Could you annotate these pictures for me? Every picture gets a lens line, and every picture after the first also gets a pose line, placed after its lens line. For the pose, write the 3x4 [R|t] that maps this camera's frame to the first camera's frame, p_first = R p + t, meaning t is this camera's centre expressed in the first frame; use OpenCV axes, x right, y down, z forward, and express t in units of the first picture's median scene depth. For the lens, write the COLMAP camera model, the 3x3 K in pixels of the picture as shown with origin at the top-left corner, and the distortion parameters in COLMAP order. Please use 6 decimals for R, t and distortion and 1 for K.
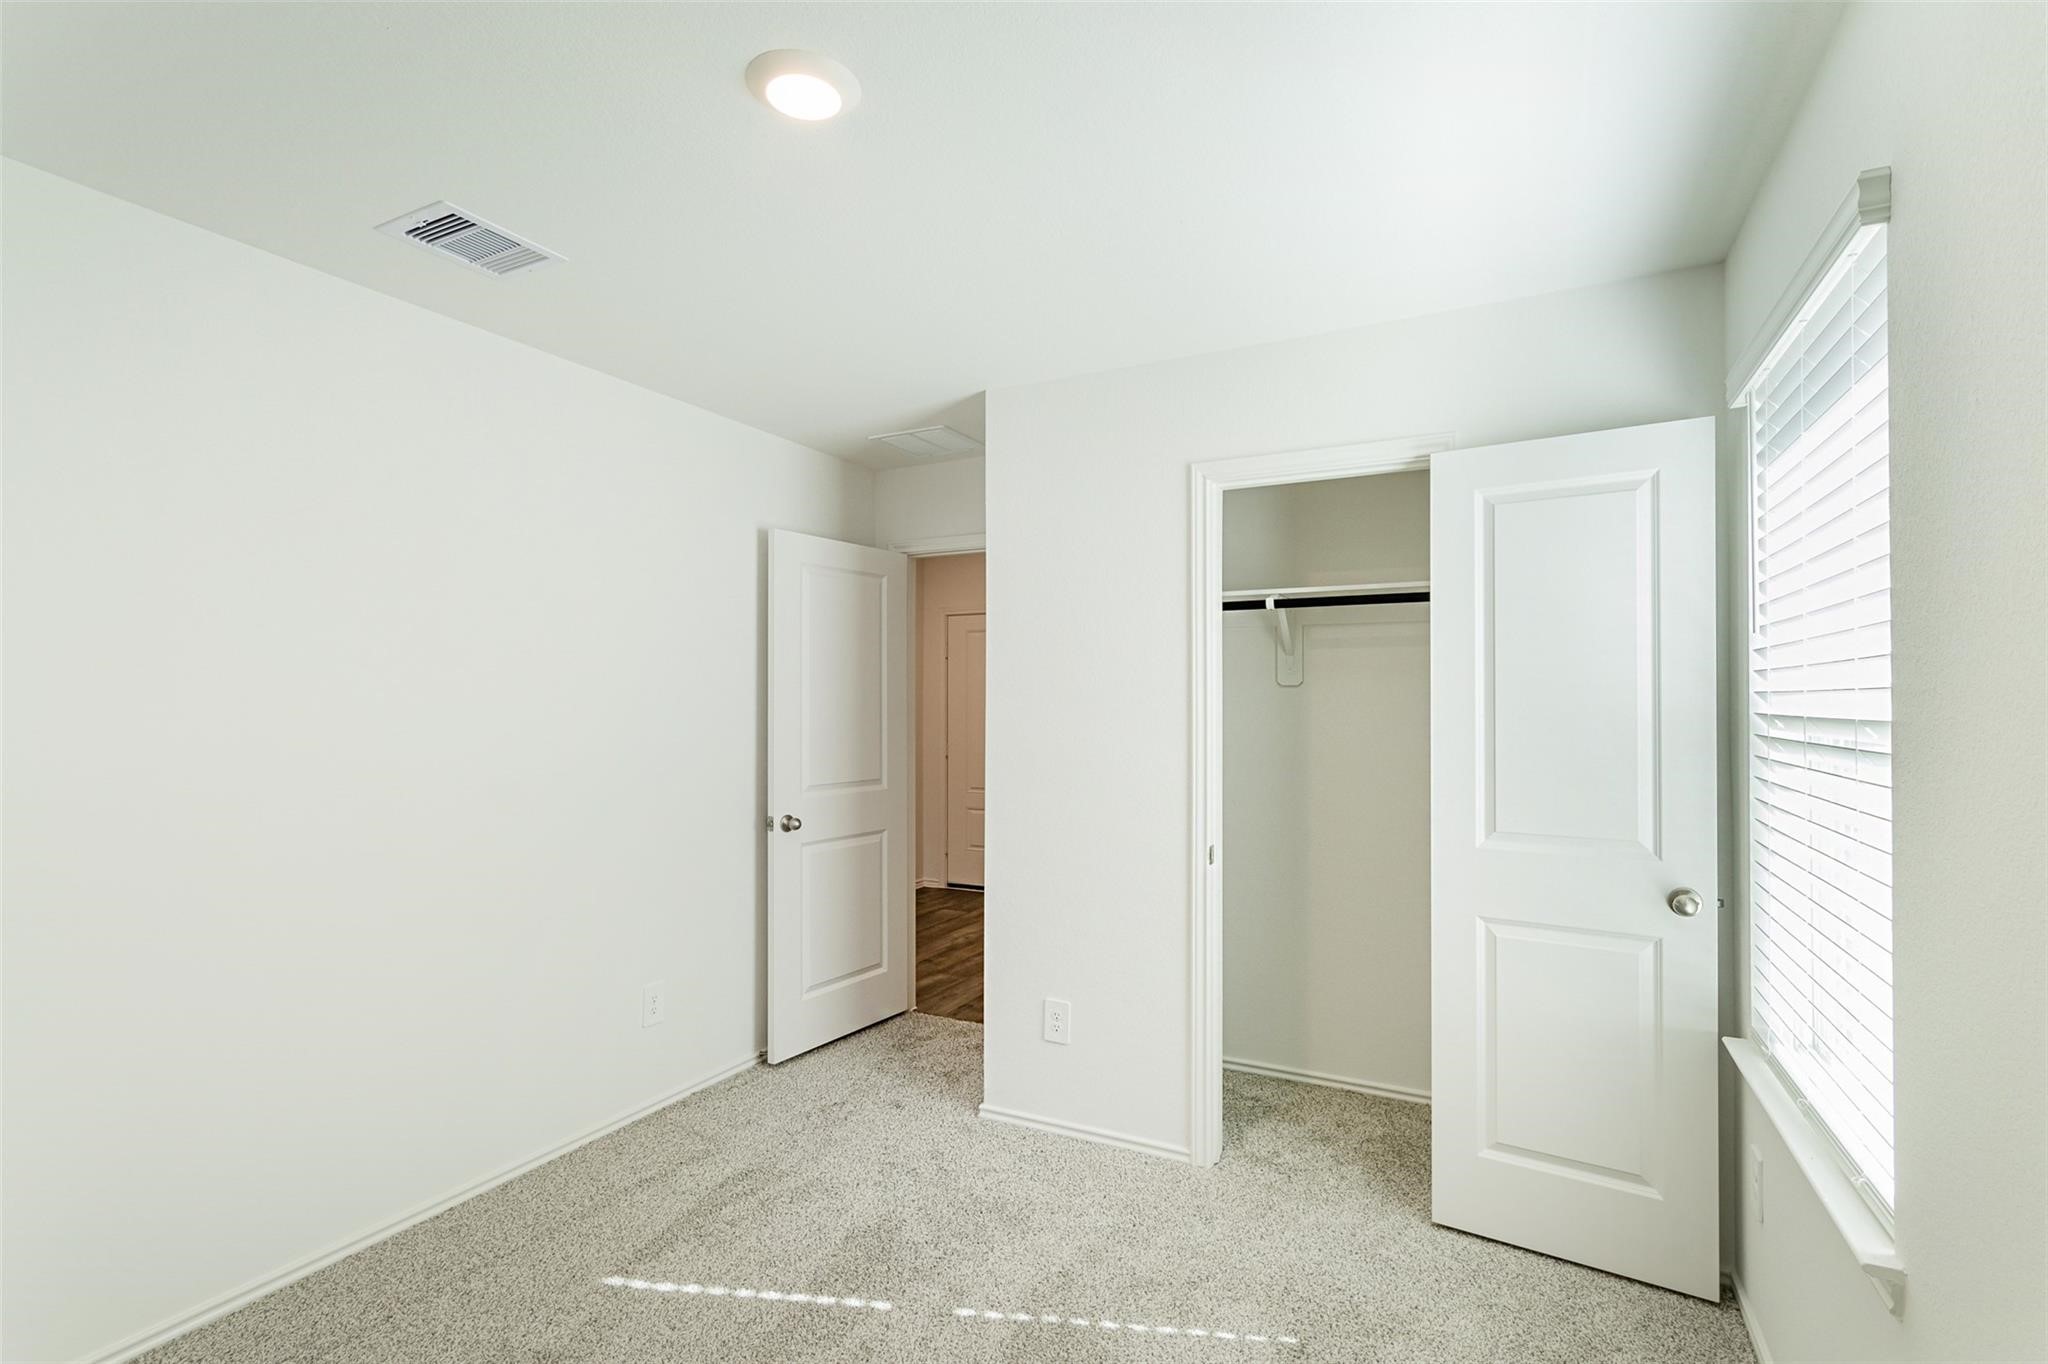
lens RADIAL K [[955.6, 0, 1005.7], [0, 955.6, 692.1], [0, 0, 1]] dist [0.000174, -0.000075]
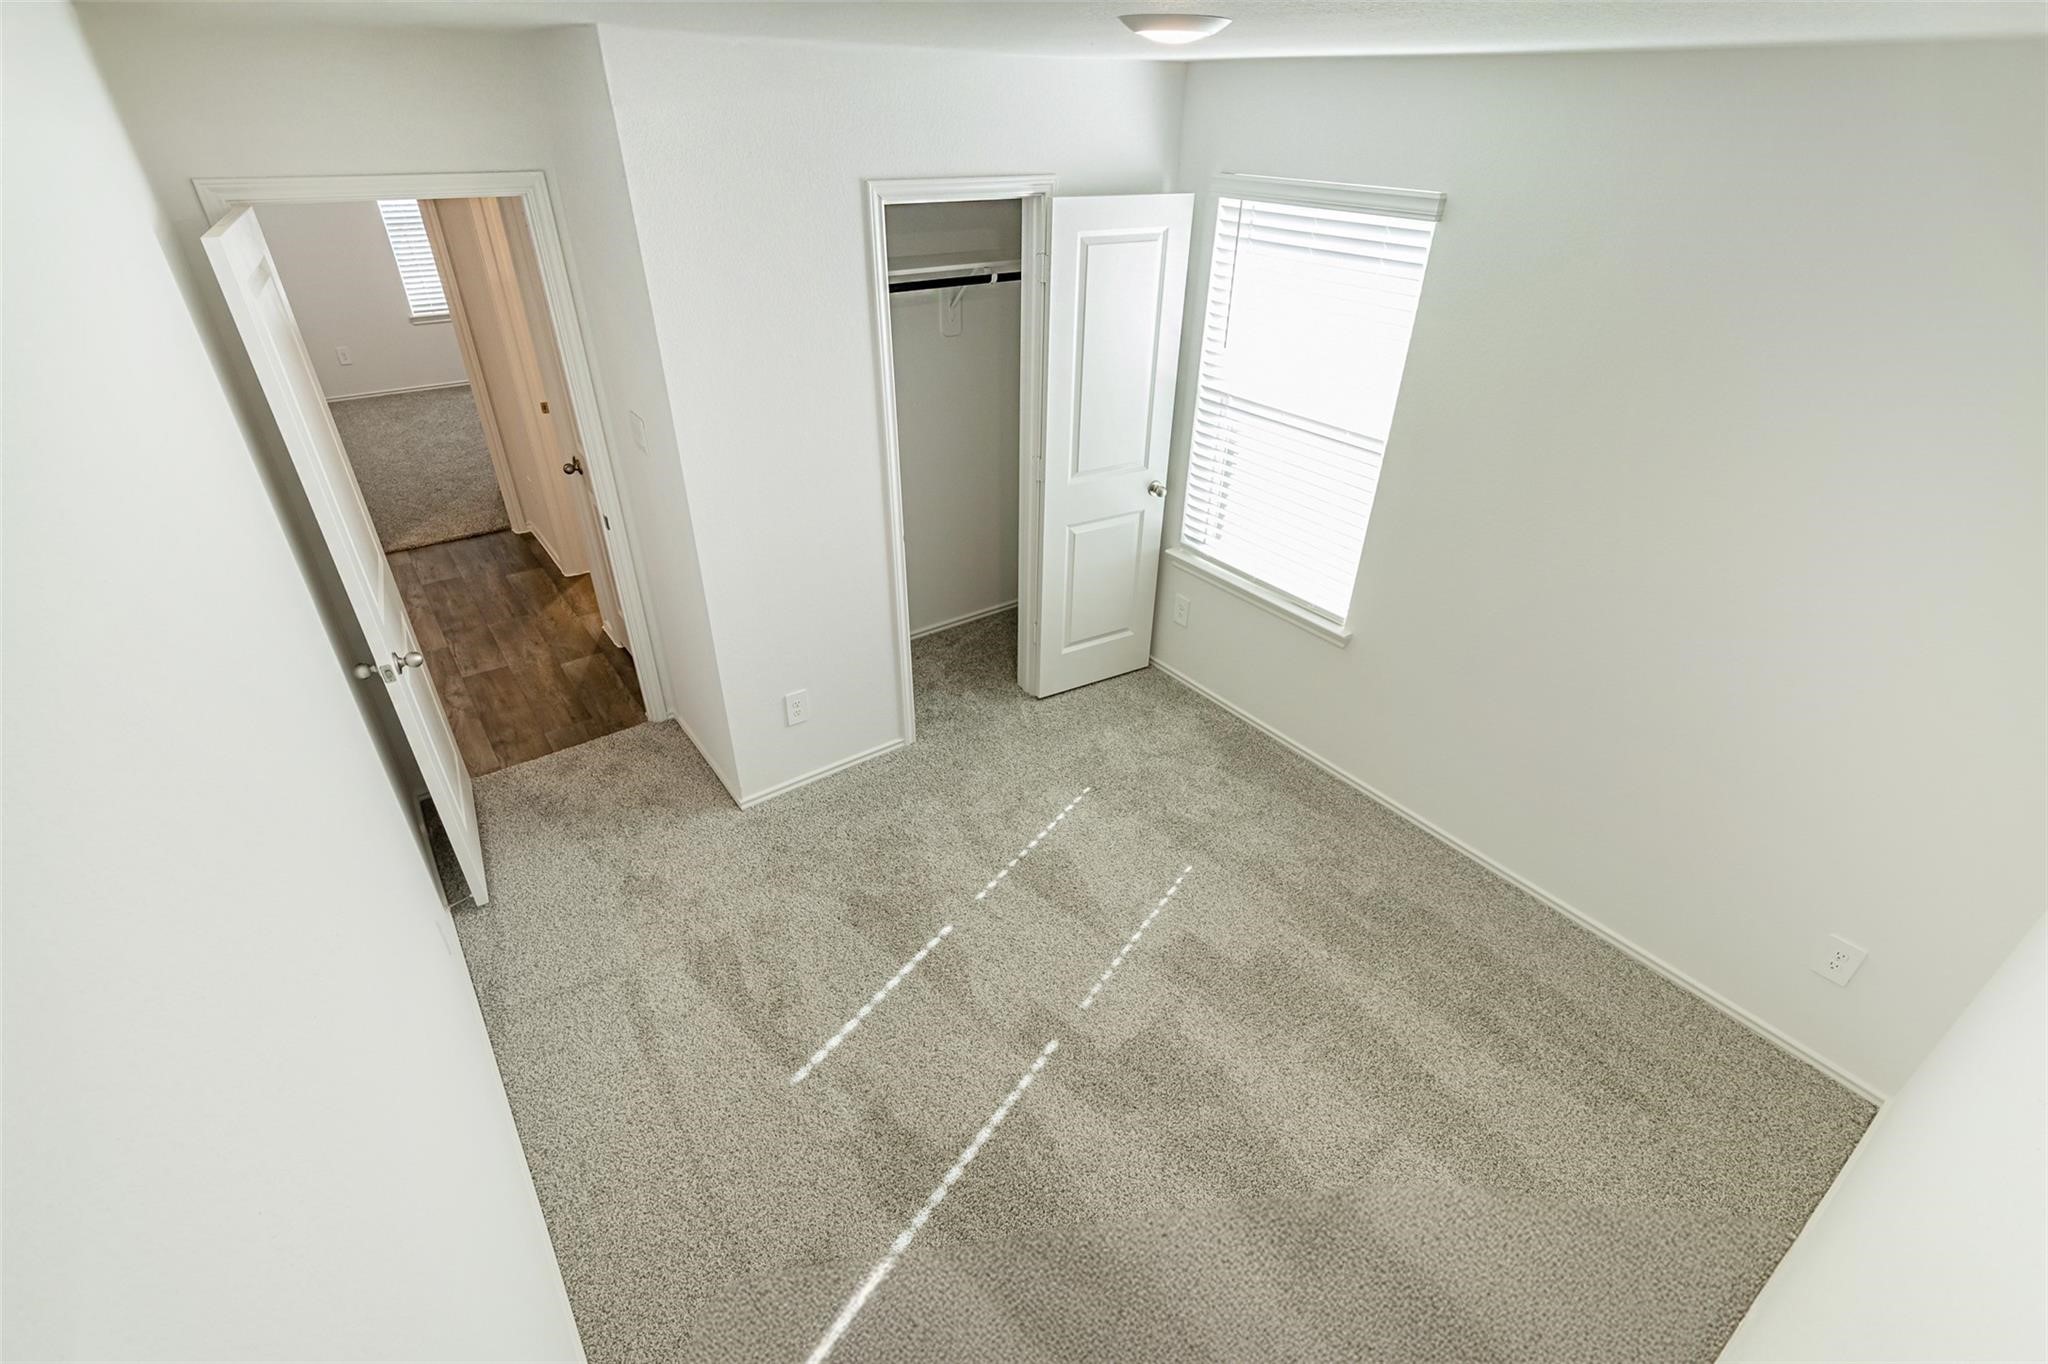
lens RADIAL K [[955.6, 0, 1005.7], [0, 955.6, 692.1], [0, 0, 1]] dist [0.000174, -0.000075]
pose [[0.438010, -0.471094, 0.765649, -0.926984], [-0.021255, 0.846030, 0.532711, -0.388297], [-0.898719, -0.249607, 0.360557, 0.444518]]
